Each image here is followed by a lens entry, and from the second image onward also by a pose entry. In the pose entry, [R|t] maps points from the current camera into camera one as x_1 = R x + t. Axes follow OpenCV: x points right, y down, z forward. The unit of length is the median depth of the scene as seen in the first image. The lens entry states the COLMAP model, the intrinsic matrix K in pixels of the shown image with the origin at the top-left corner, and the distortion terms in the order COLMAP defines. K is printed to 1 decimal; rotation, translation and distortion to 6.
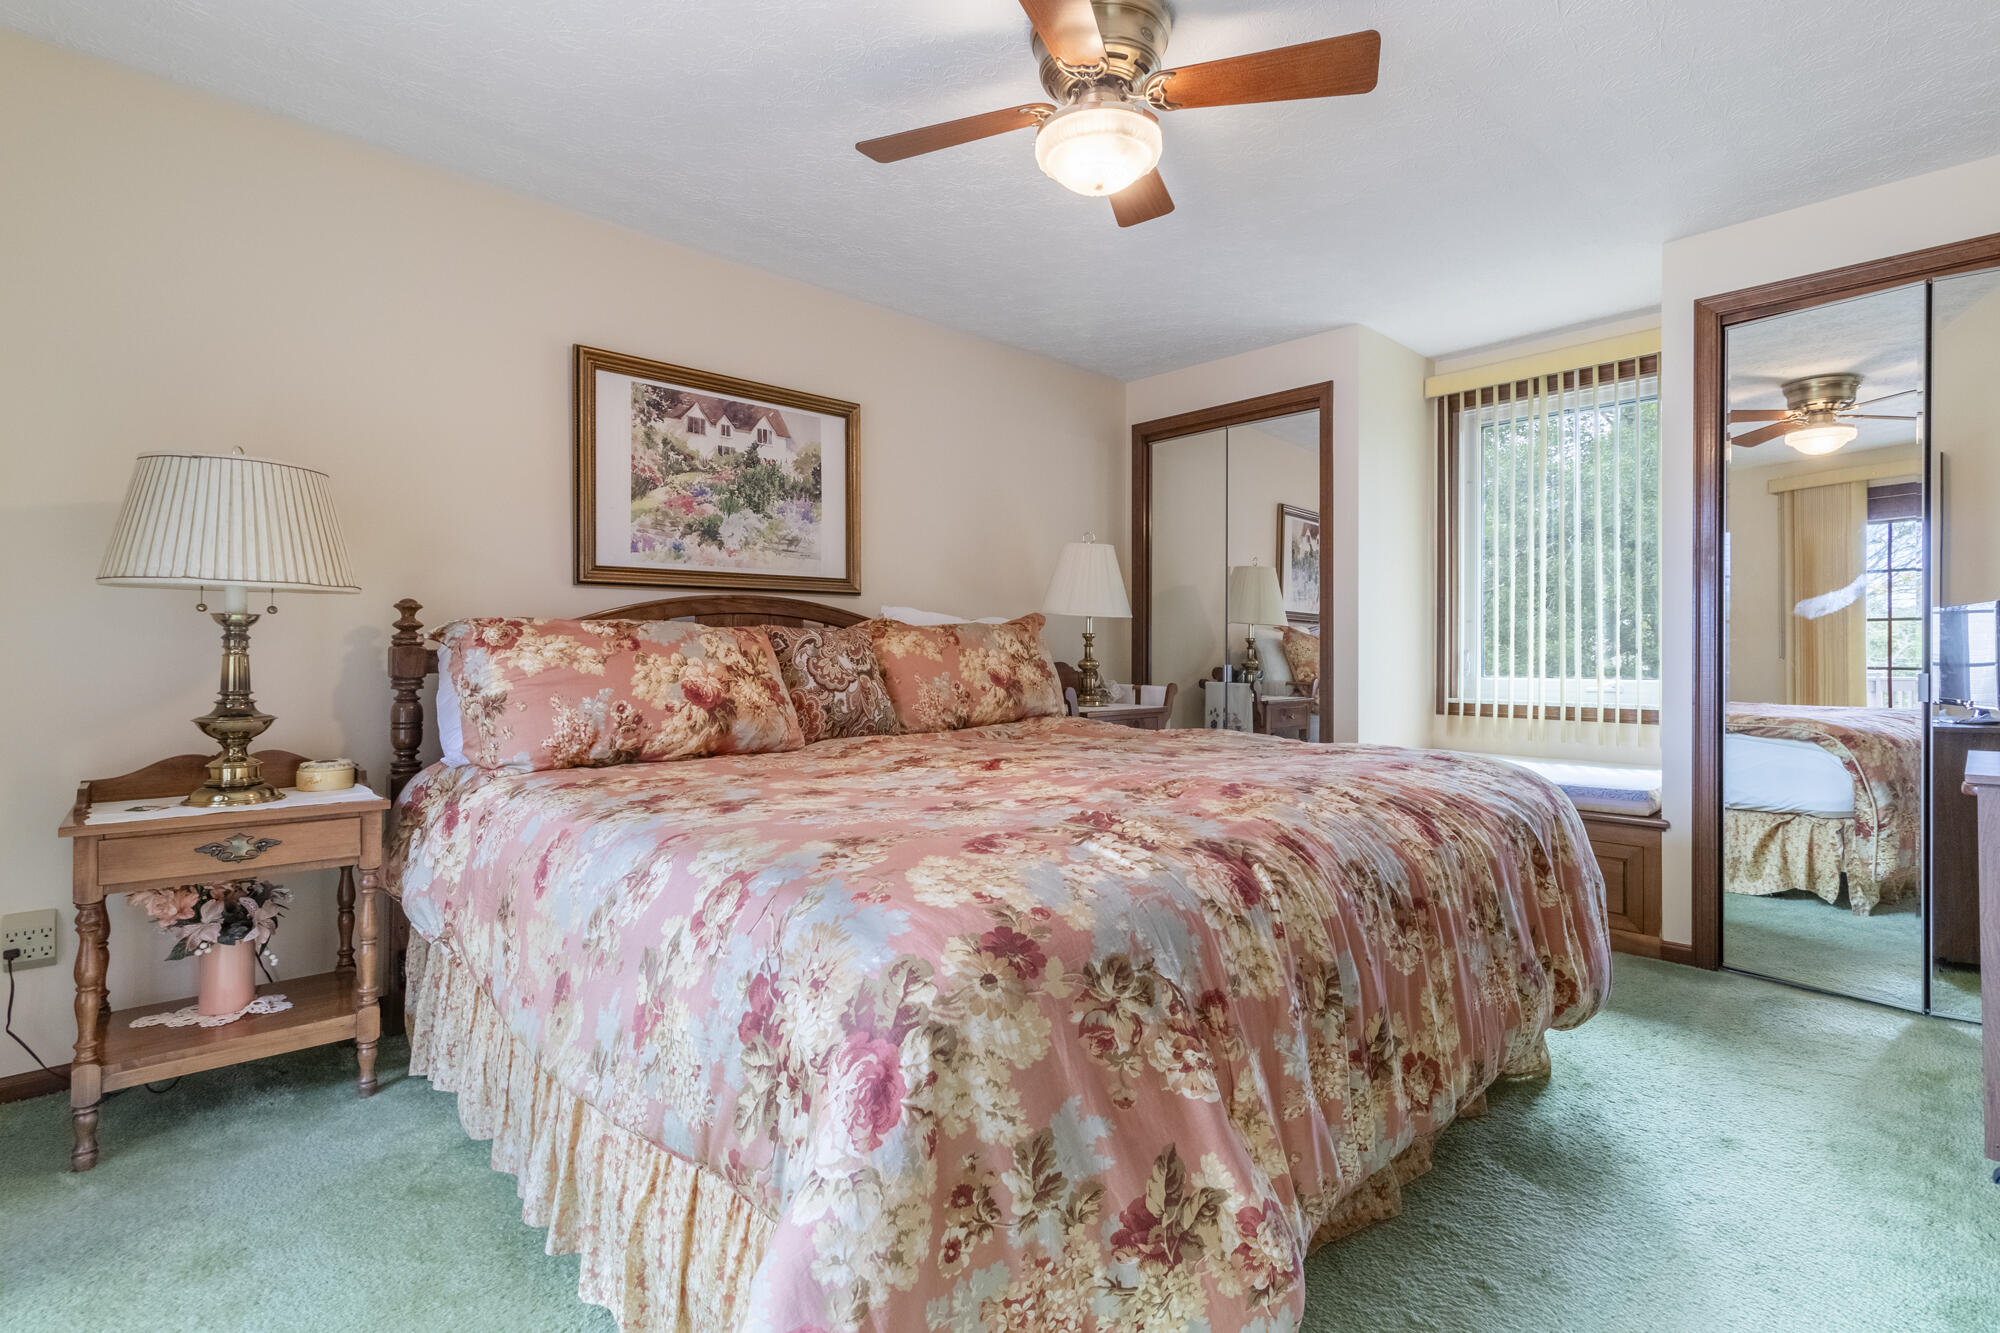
lens RADIAL K [[931.7, 0, 1001.9], [0, 931.7, 645.4], [0, 0, 1]] dist [-0.000742, -0.000004]
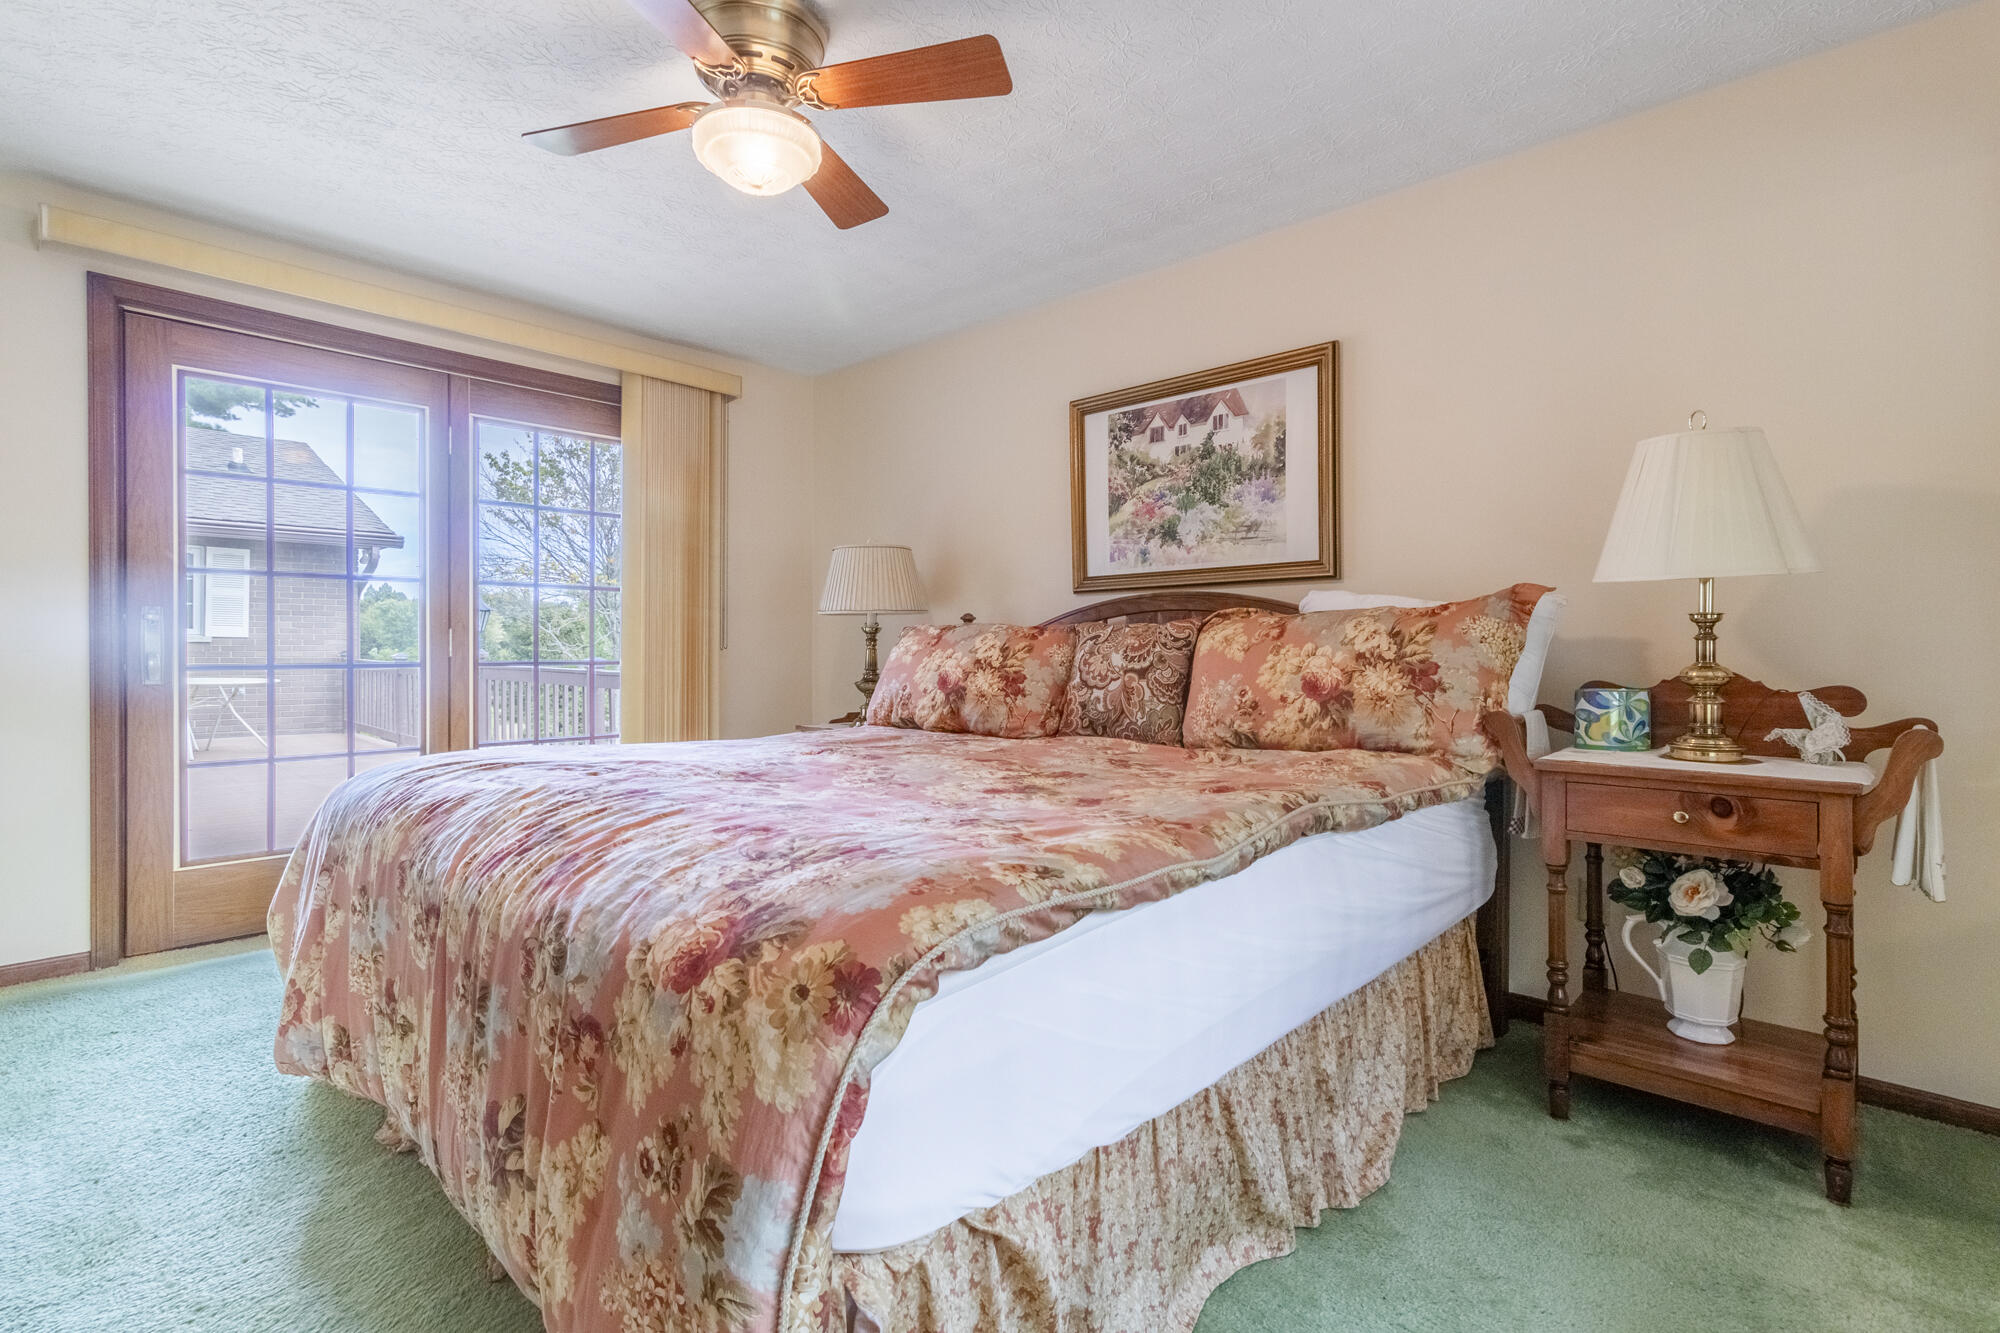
lens RADIAL K [[931.7, 0, 1001.9], [0, 931.7, 645.4], [0, 0, 1]] dist [-0.000742, -0.000004]
pose [[0.078688, -0.002344, -0.996897, 0.704379], [0.004127, 0.999989, -0.002026, 0.004840], [0.996891, -0.003954, 0.078697, 0.732390]]
